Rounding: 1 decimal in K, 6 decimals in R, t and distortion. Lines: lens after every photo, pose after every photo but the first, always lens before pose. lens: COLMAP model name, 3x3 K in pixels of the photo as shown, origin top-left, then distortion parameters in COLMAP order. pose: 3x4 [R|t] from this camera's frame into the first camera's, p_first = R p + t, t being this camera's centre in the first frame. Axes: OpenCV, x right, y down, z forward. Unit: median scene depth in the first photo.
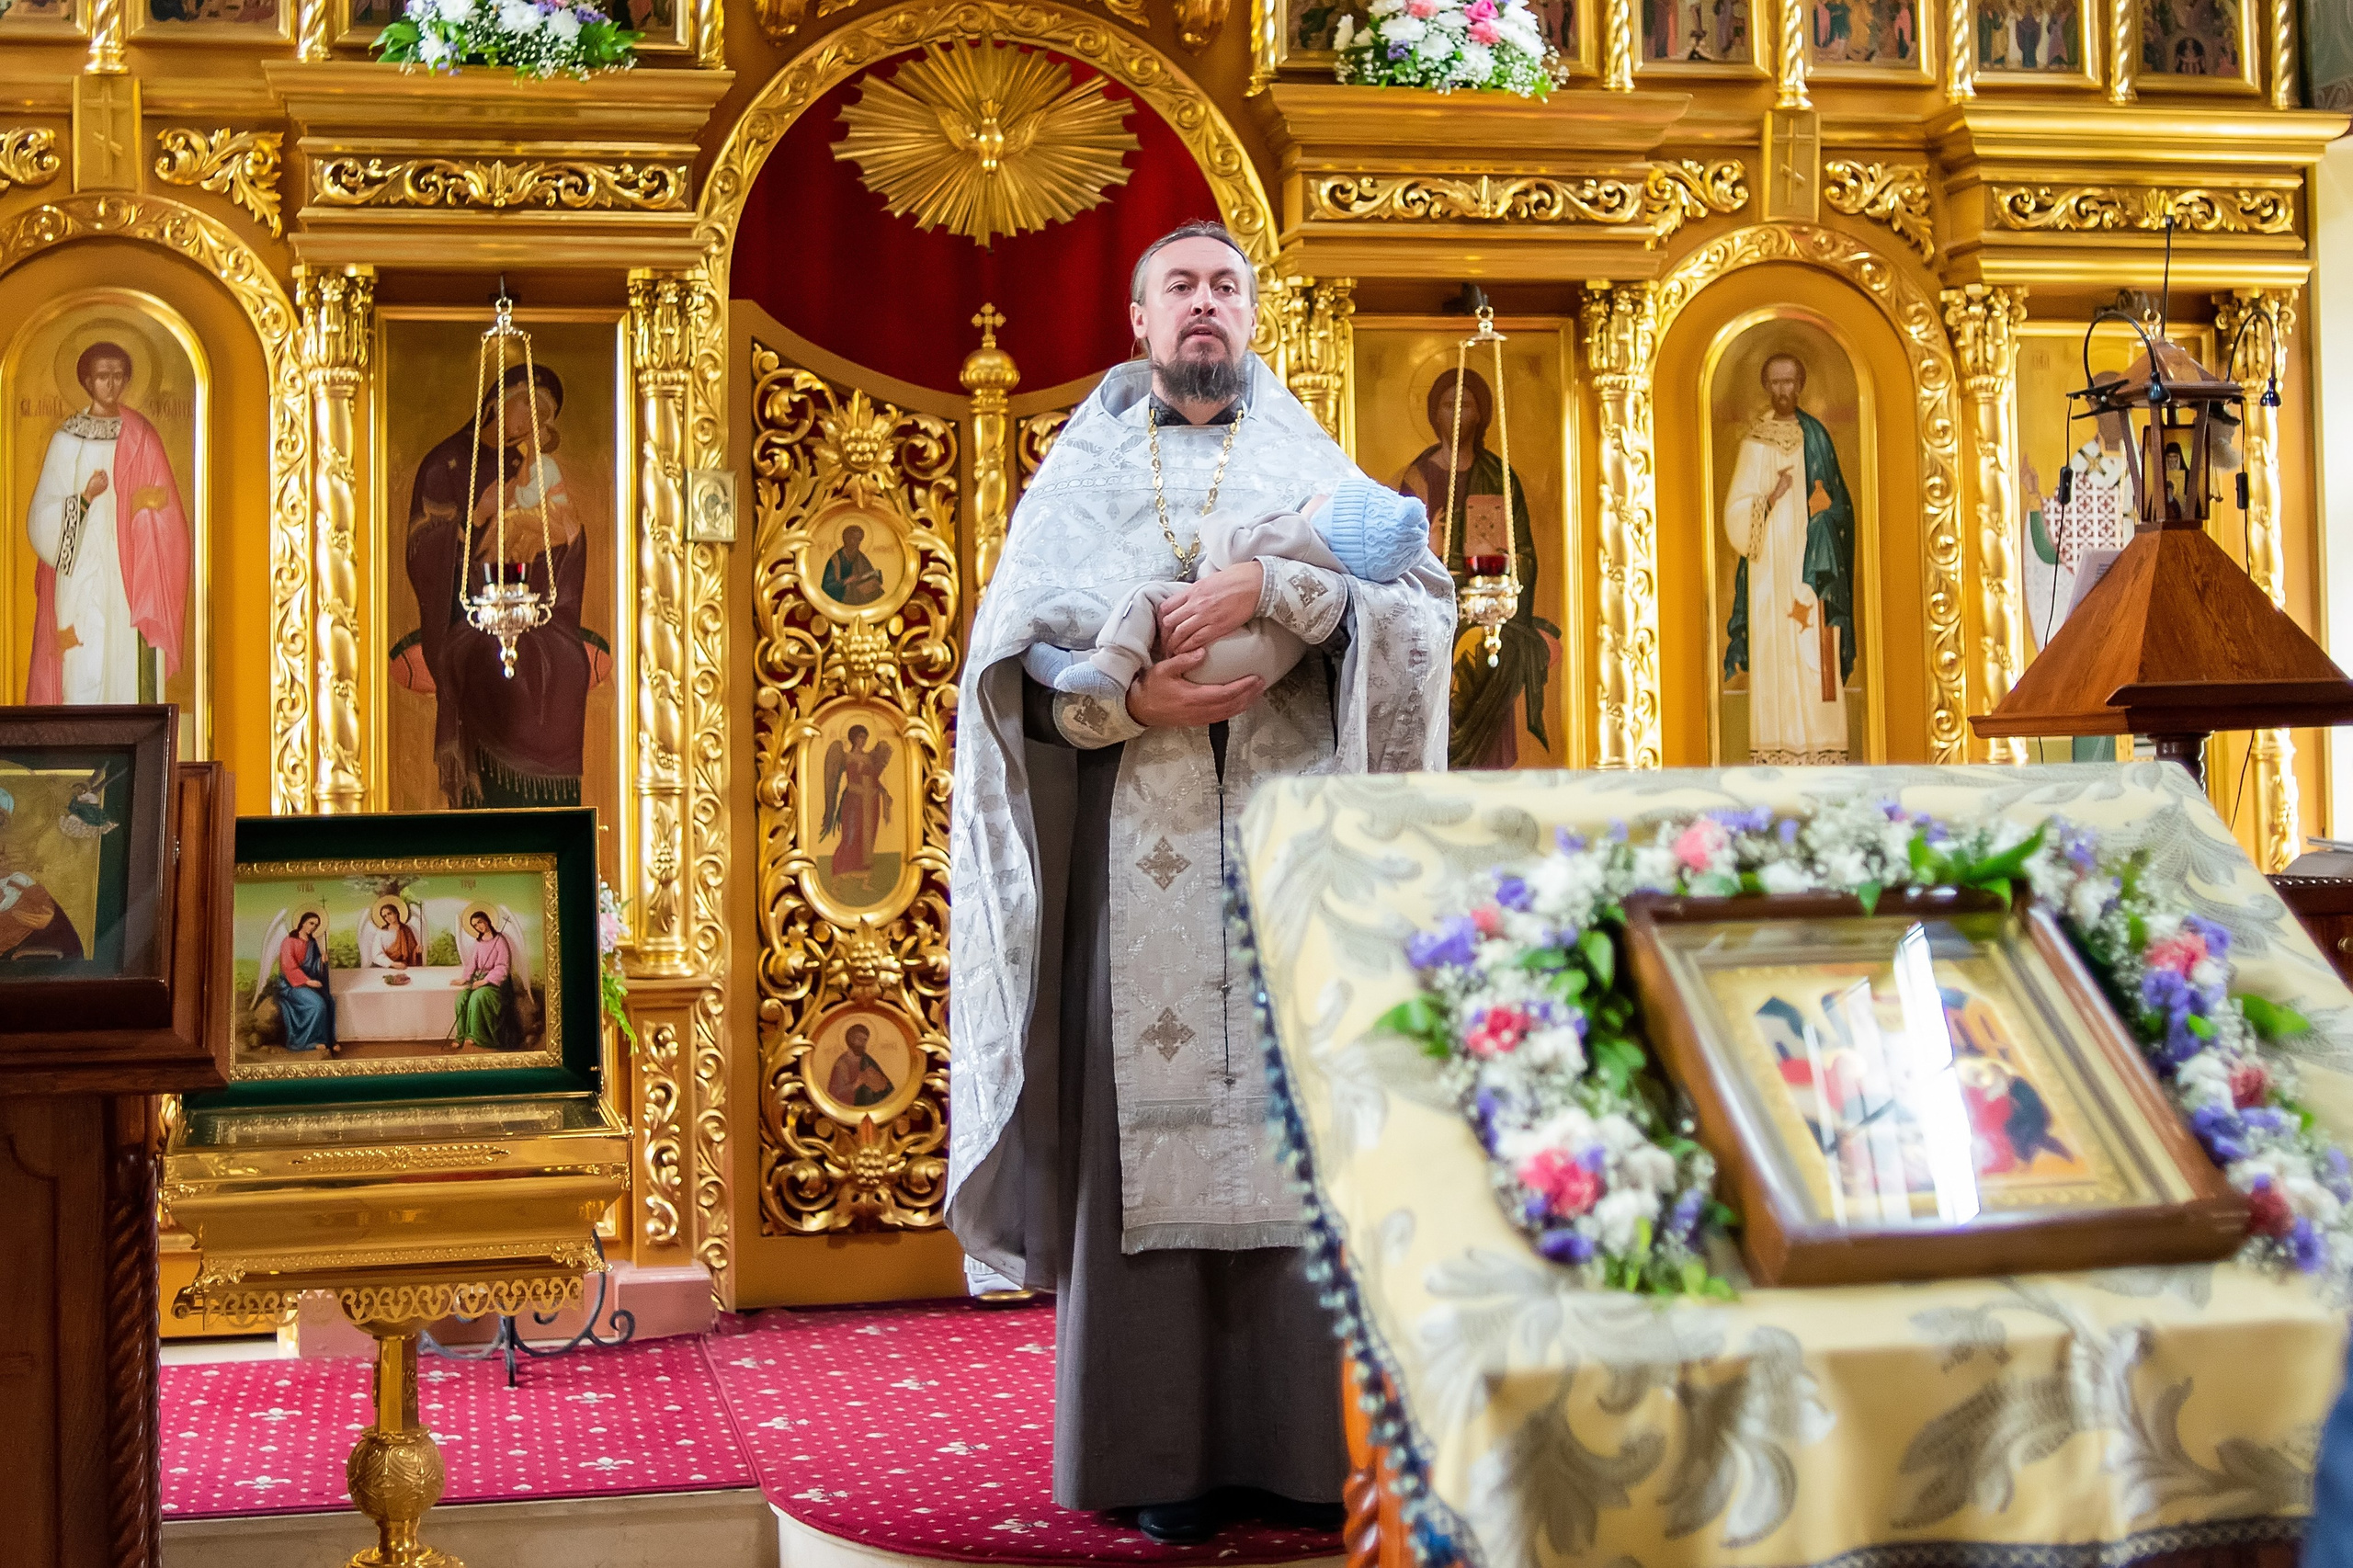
lens RADIAL K [[3351.9, 0, 1191.8], [0, 3351.9, 540.8], [0, 0, 1]] dist [-0.062403, 0.000000]
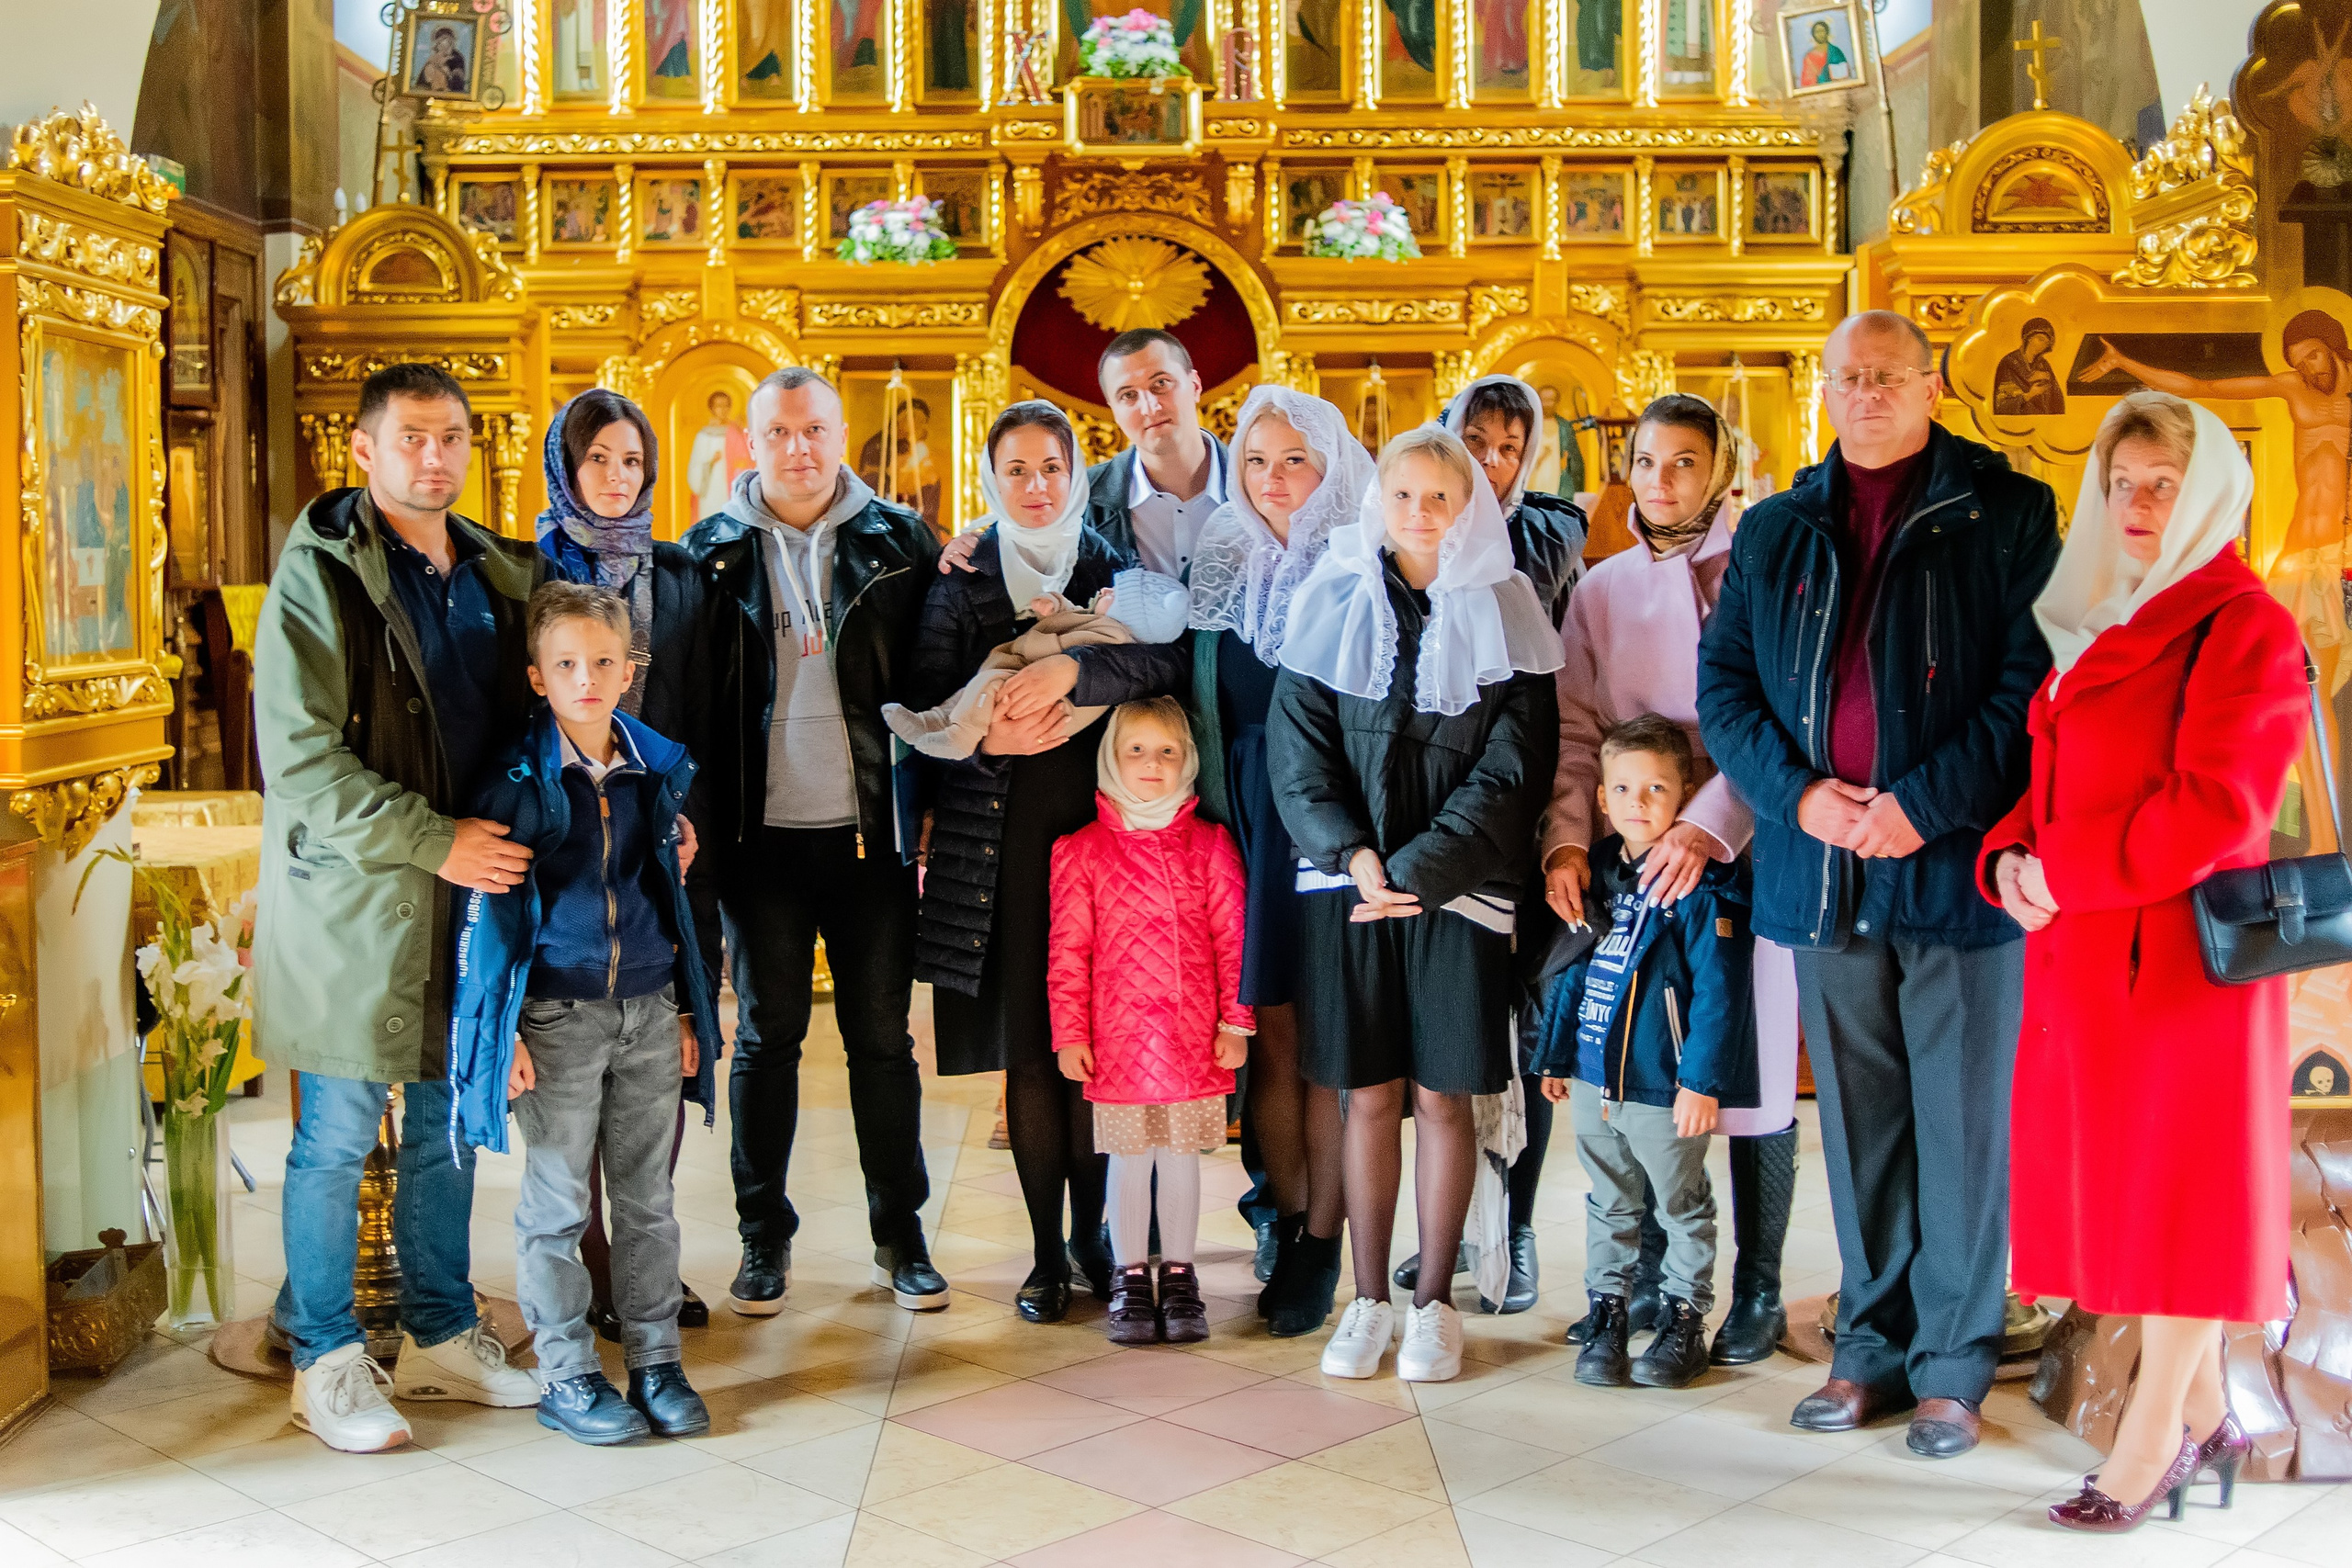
lens RADIAL K [[2745.7, 0, 1182.4], [0, 2745.7, 772.3], [0, 0, 1]] dist [-0.058873, 0.000000]
pose [[0.979621, 0.024471, -0.199361, 0.316713], [0.000084, 0.992500, 0.122242, -0.029939], [0.200857, -0.119768, 0.972272, -0.673532]]
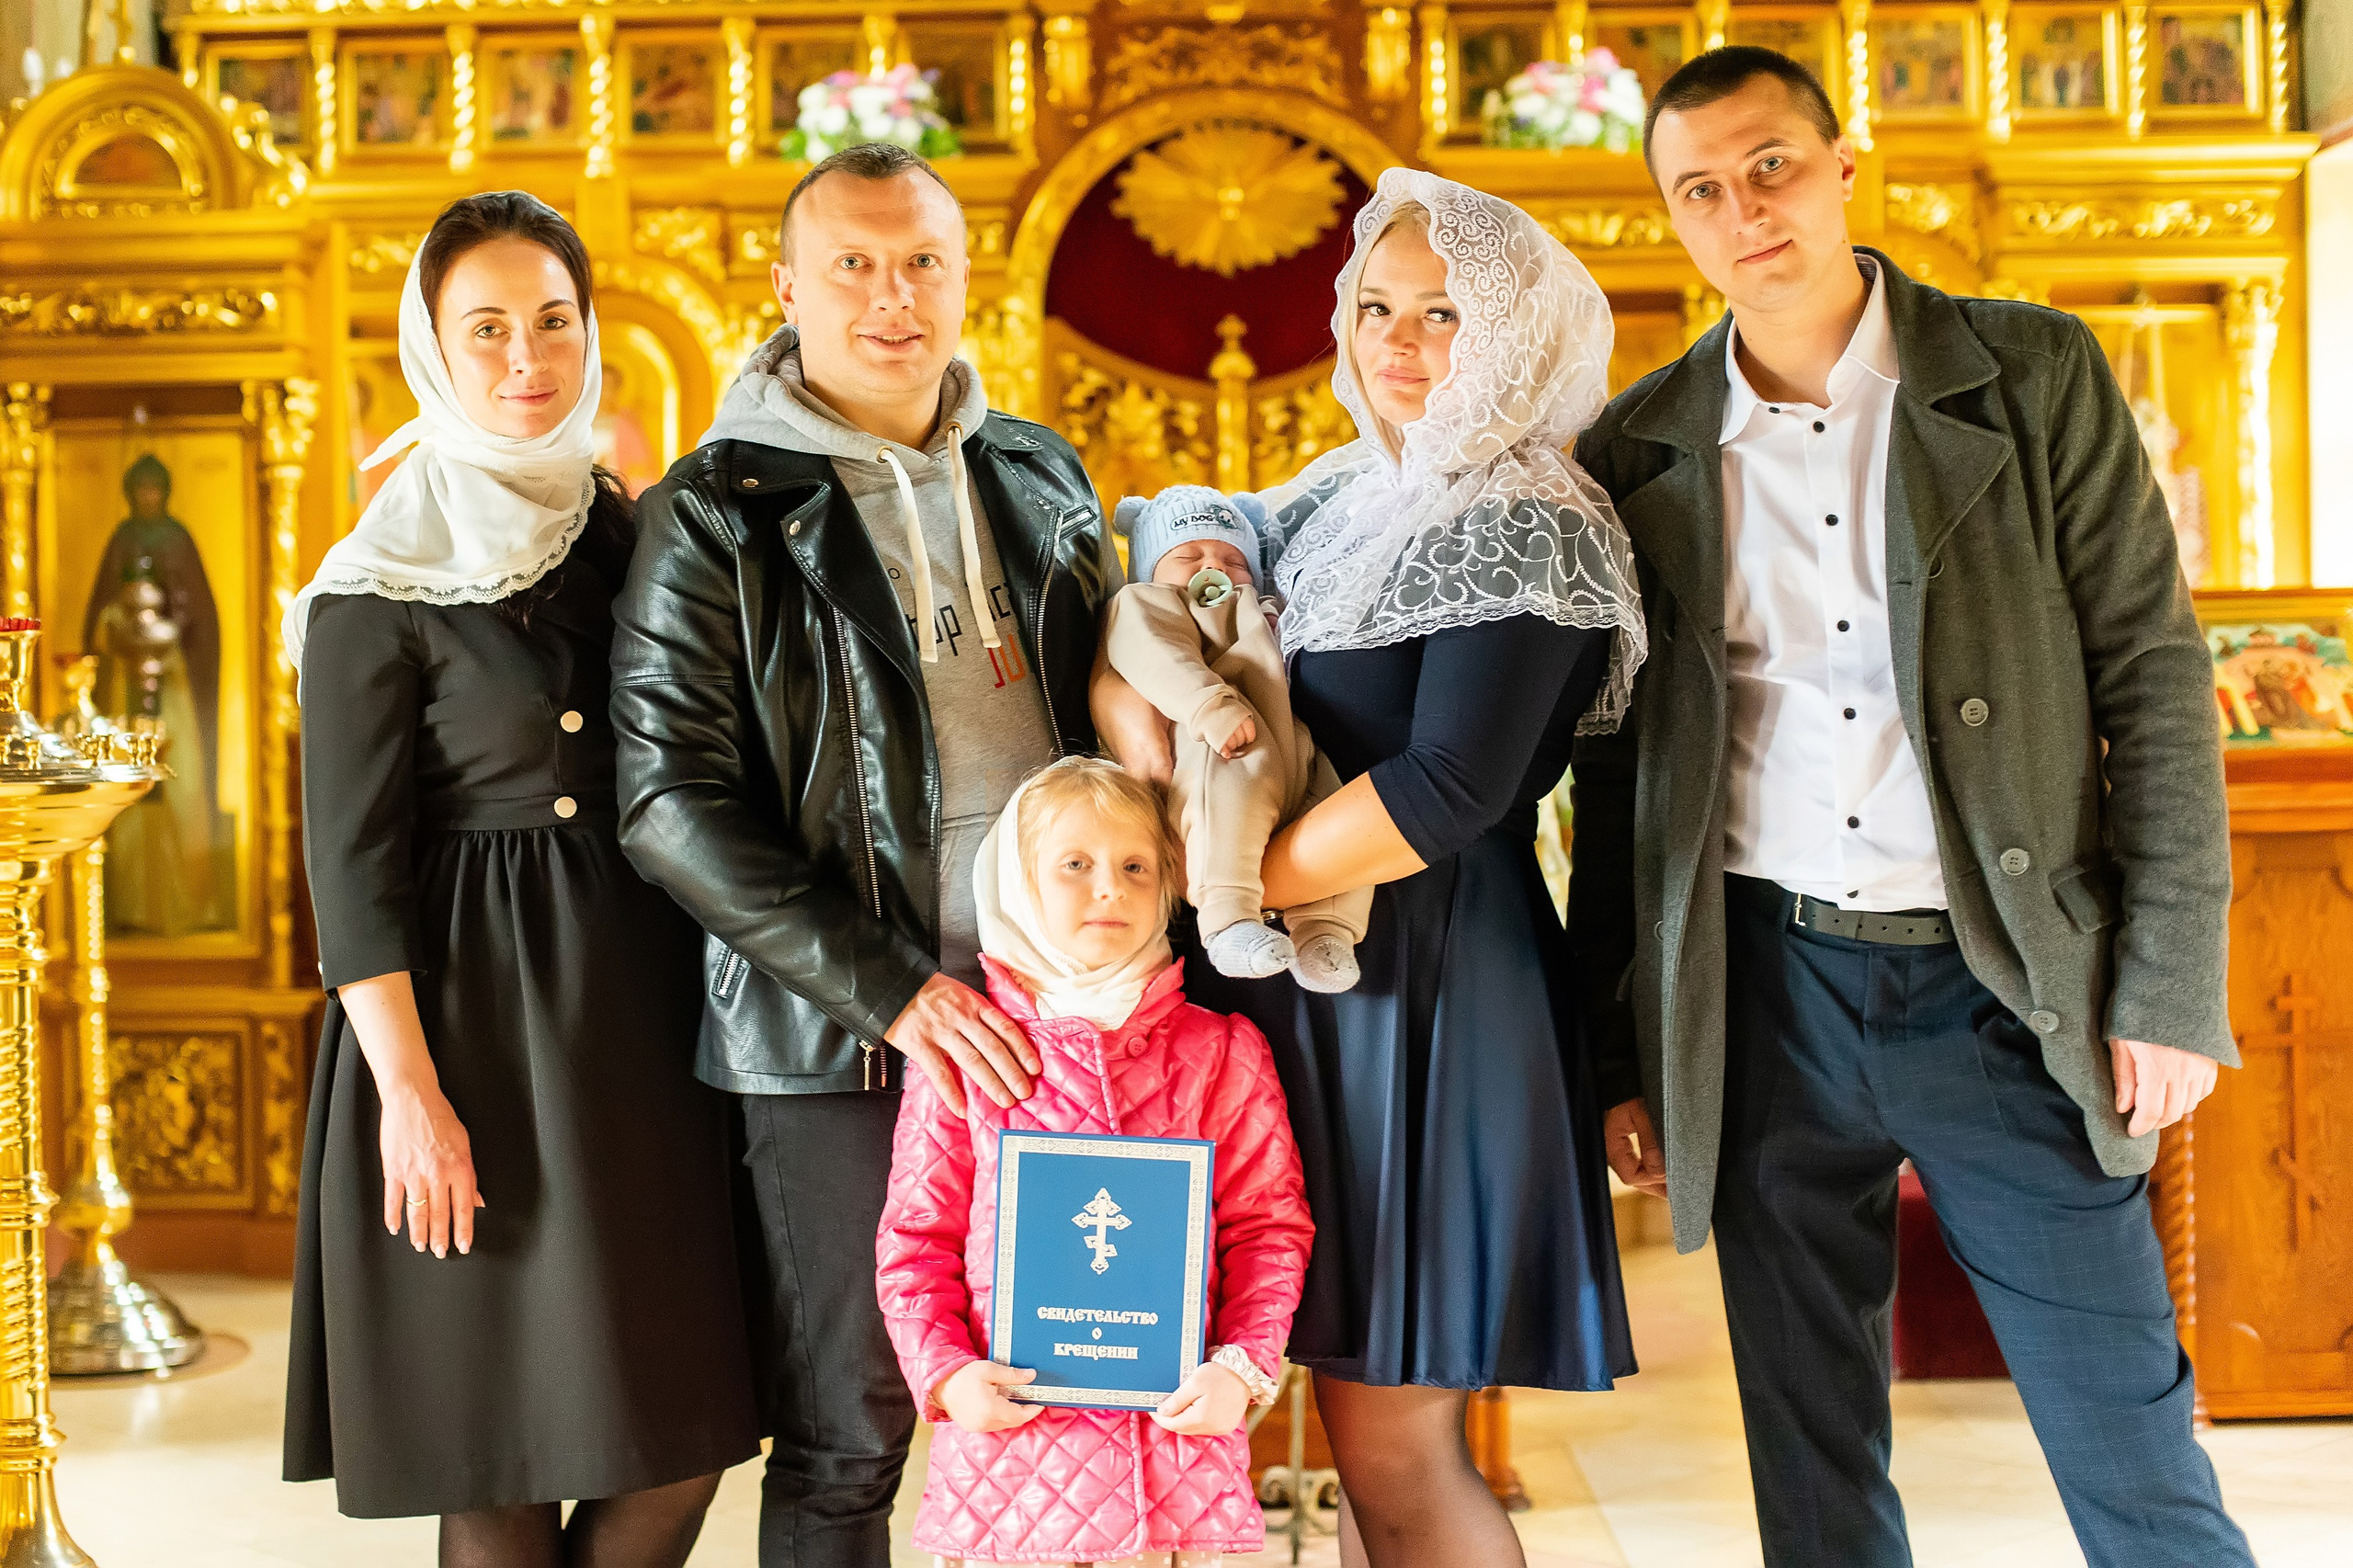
lens RADIAL K [[3852.8, 0, 1169.7], [0, 3852.8, 772.2], [0, 0, 1]] dist [-0.086288, 0.000000]
pose [[0.974837, 0.001950, -0.222912, 0.270113], [0.013470, 0.997619, 0.067634, 0.007509], [0.222513, -0.068935, 0.972490, -0.548261]]
